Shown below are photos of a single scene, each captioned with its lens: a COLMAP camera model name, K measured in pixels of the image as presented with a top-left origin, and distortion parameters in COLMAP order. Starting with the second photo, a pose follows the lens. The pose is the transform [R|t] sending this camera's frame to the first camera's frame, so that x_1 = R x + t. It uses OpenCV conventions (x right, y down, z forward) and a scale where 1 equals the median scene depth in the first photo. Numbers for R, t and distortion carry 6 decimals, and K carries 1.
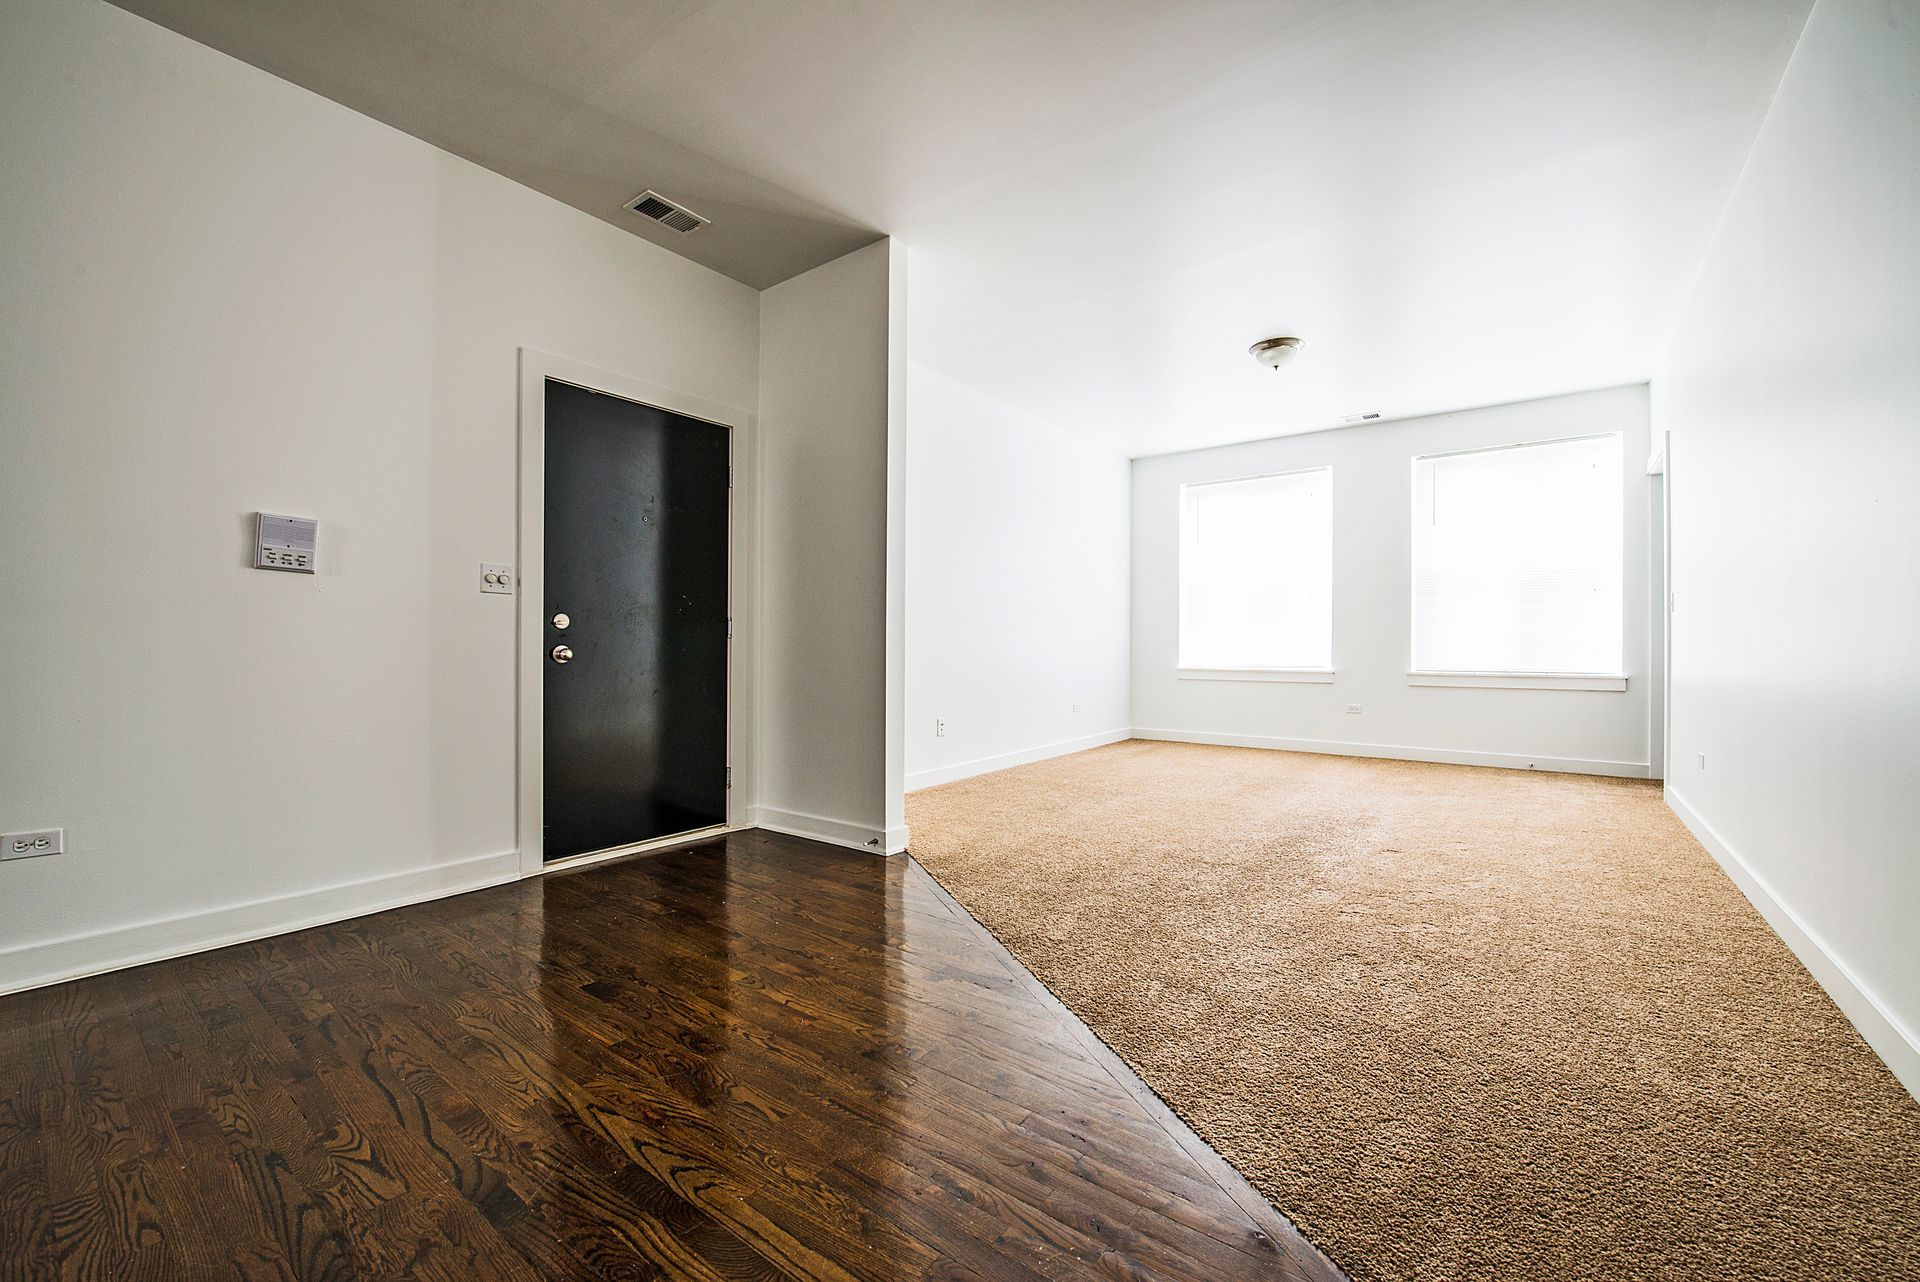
lens RADIAL K [[765.0, 0, 954.8], [0, 765.0, 644.8], [0, 0, 1]] dist [-0.018270, -0.000696]
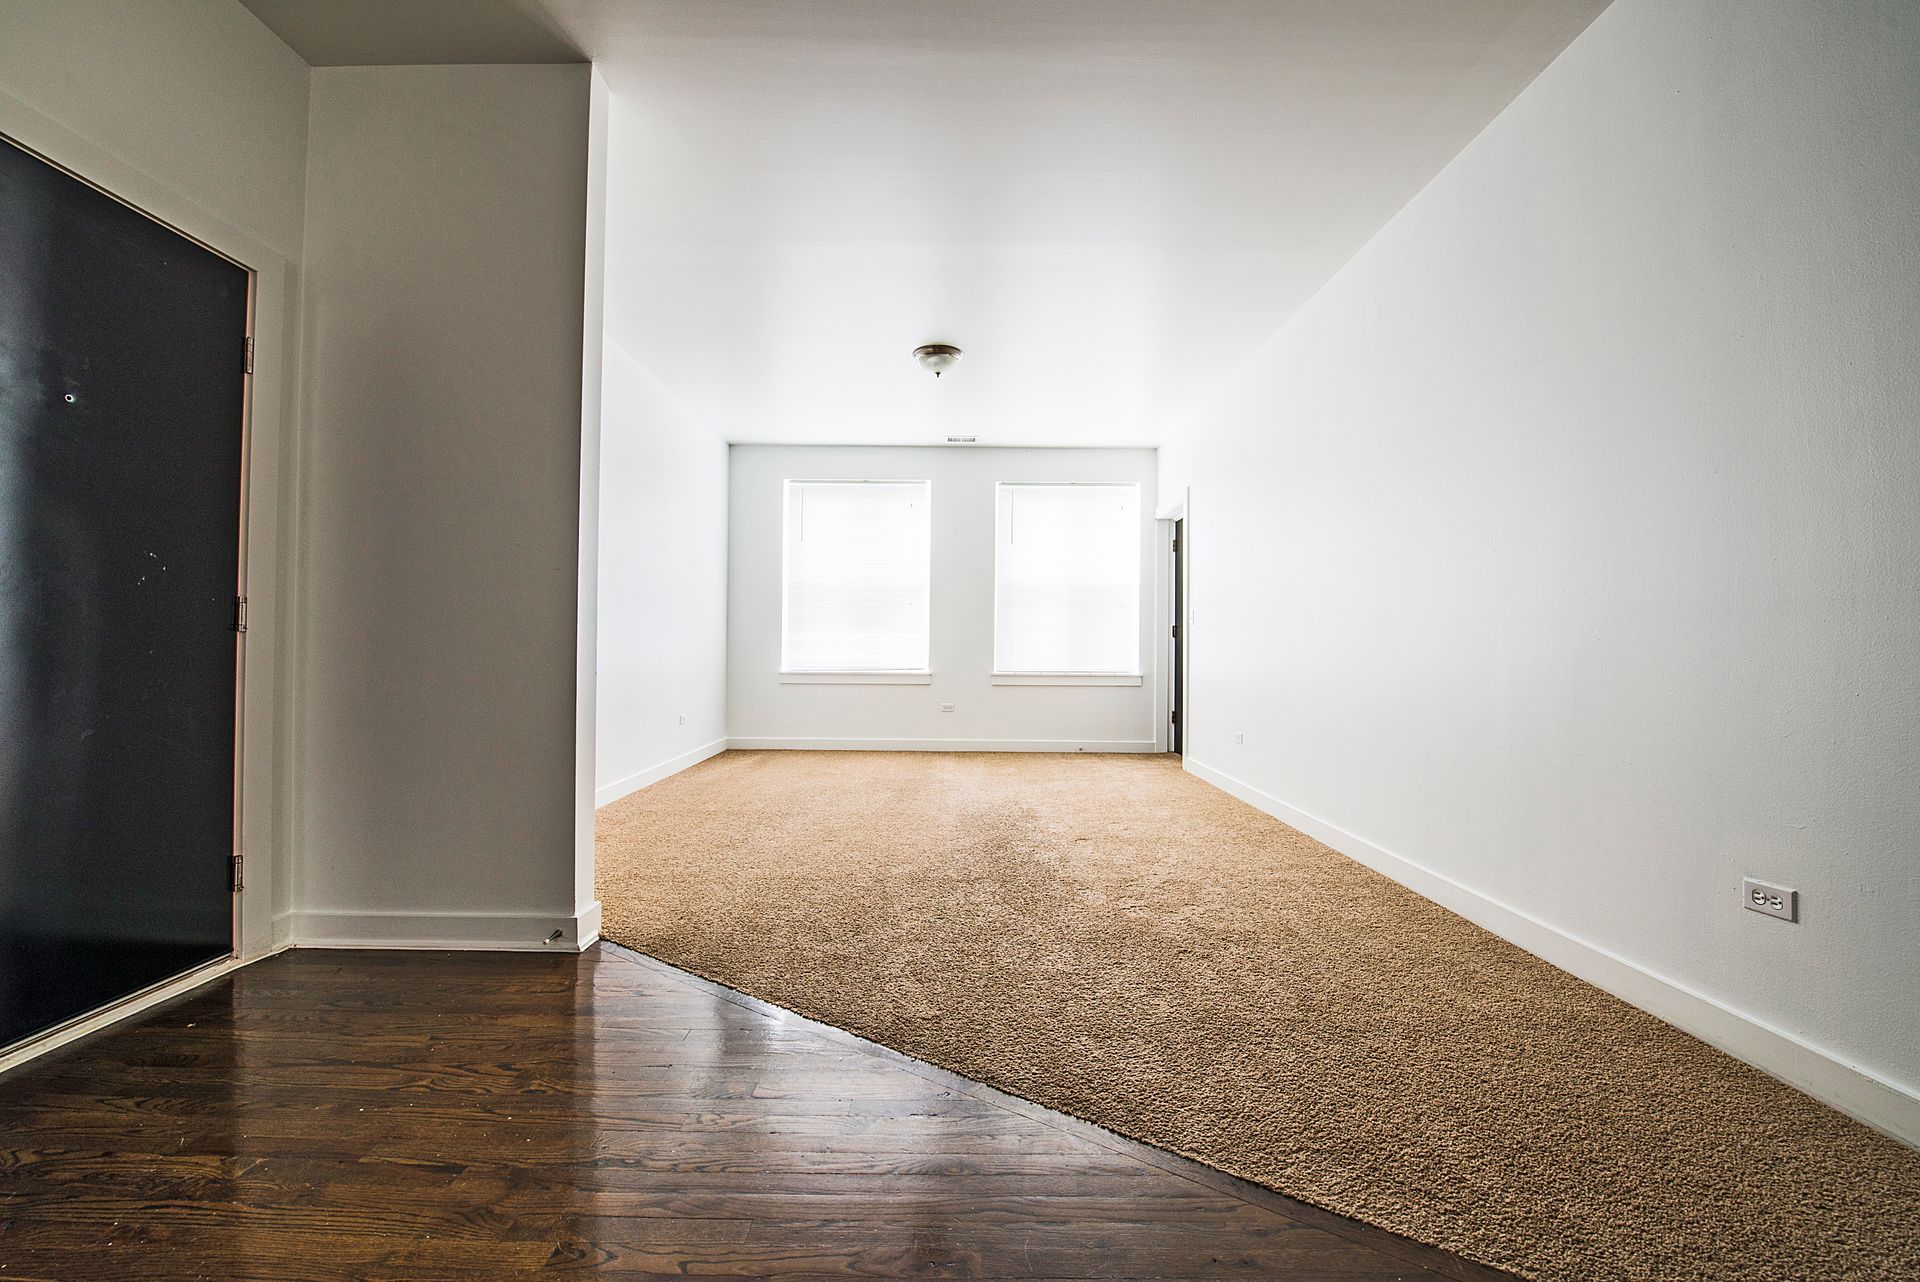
lens RADIAL K [[765.0, 0, 954.8], [0, 765.0, 644.8], [0, 0, 1]] dist [-0.018270, -0.000696]
pose [[0.795926, 0.007923, 0.605342, -0.204520], [-0.006649, 0.999968, -0.004347, -0.000795], [-0.605357, -0.000565, 0.795954, 0.212192]]
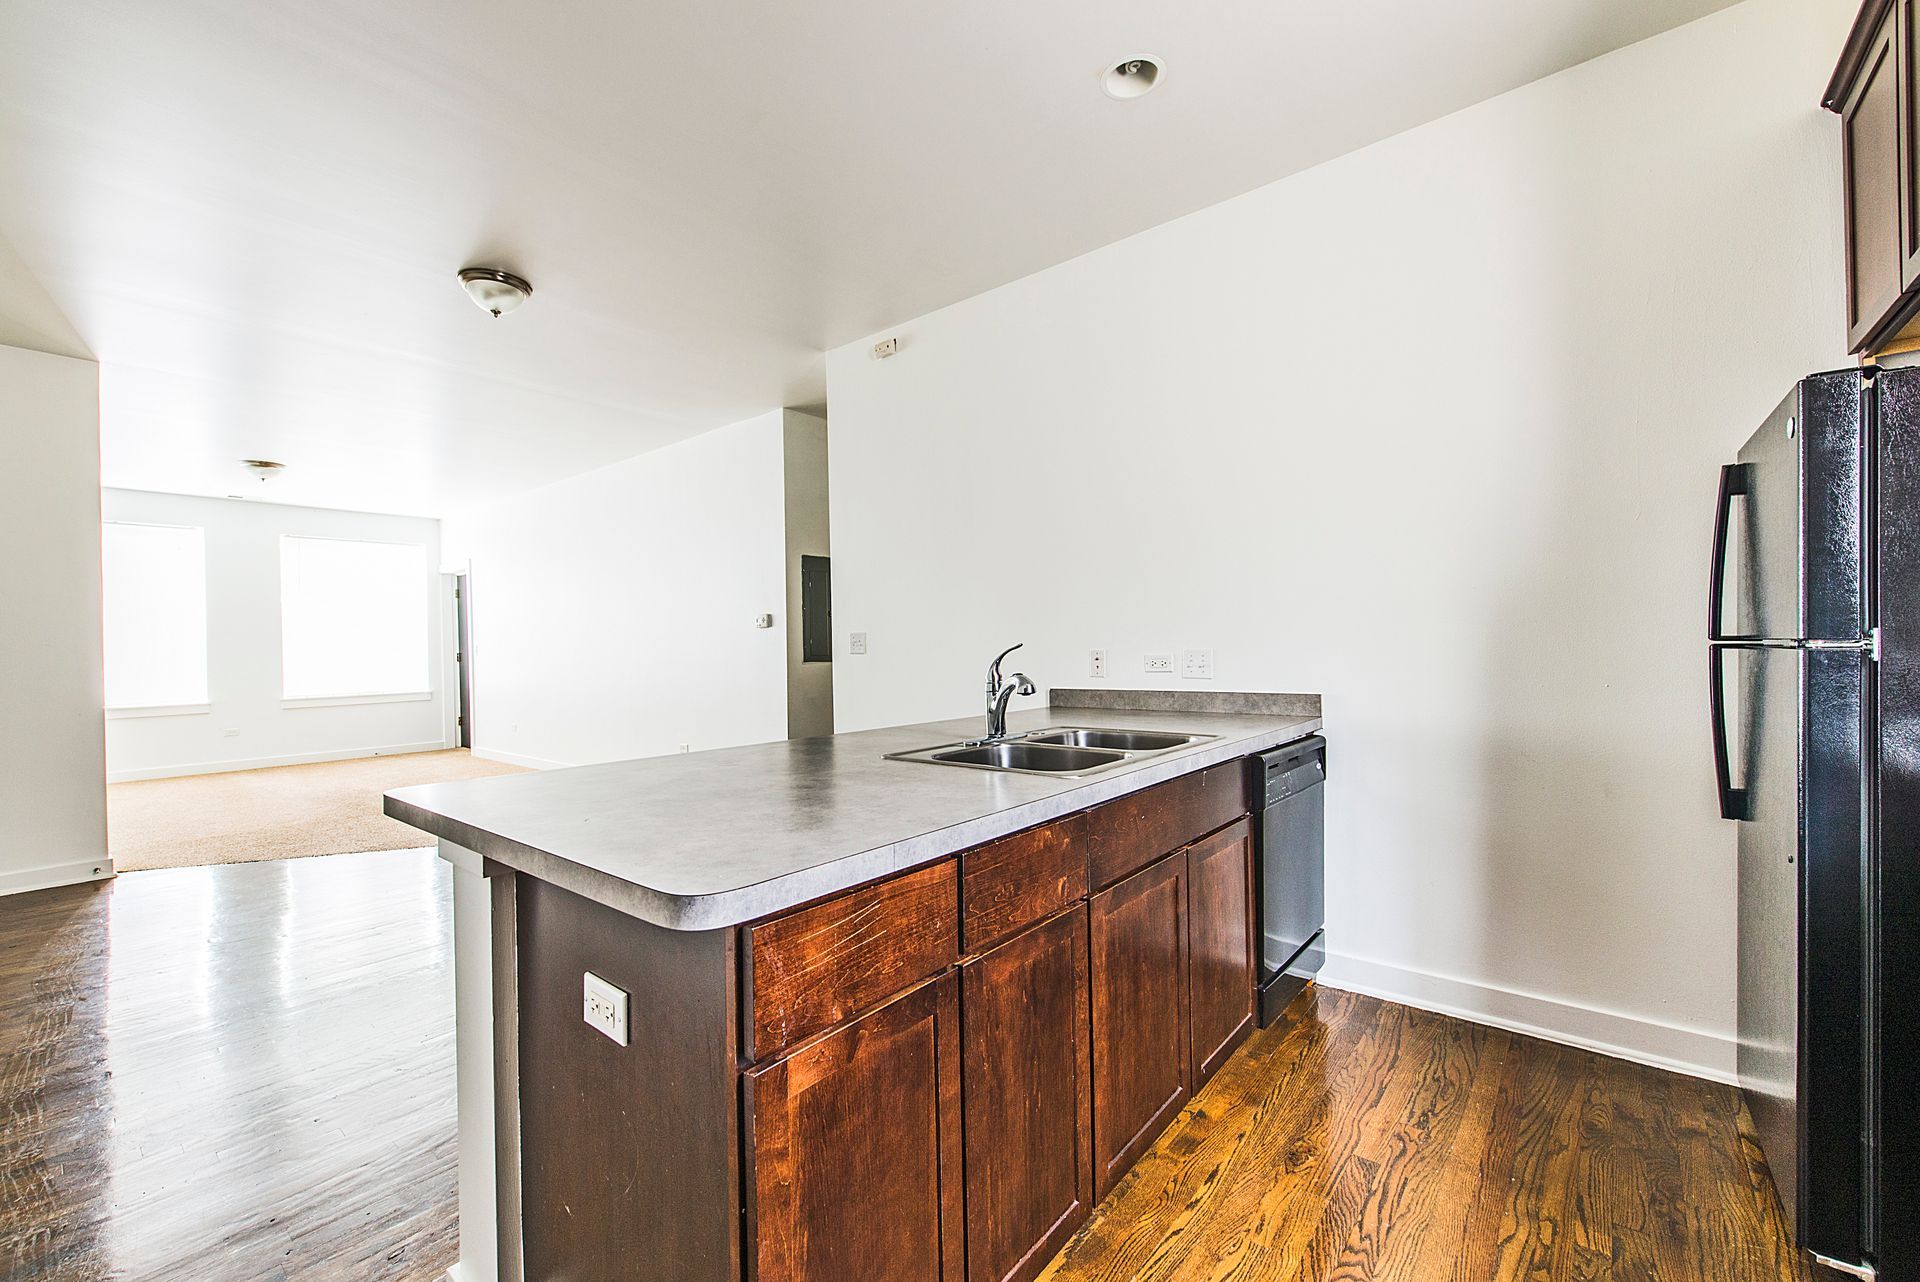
lens RADIAL K [[772.0, 0, 955.8], [0, 772.0, 649.6], [0, 0, 1]] dist [0.001089, 0.000001]
pose [[0.040740, -0.009945, 0.999120, -1.075928], [0.017376, 0.999806, 0.009243, -0.064515], [-0.999019, 0.016984, 0.040905, -0.337371]]
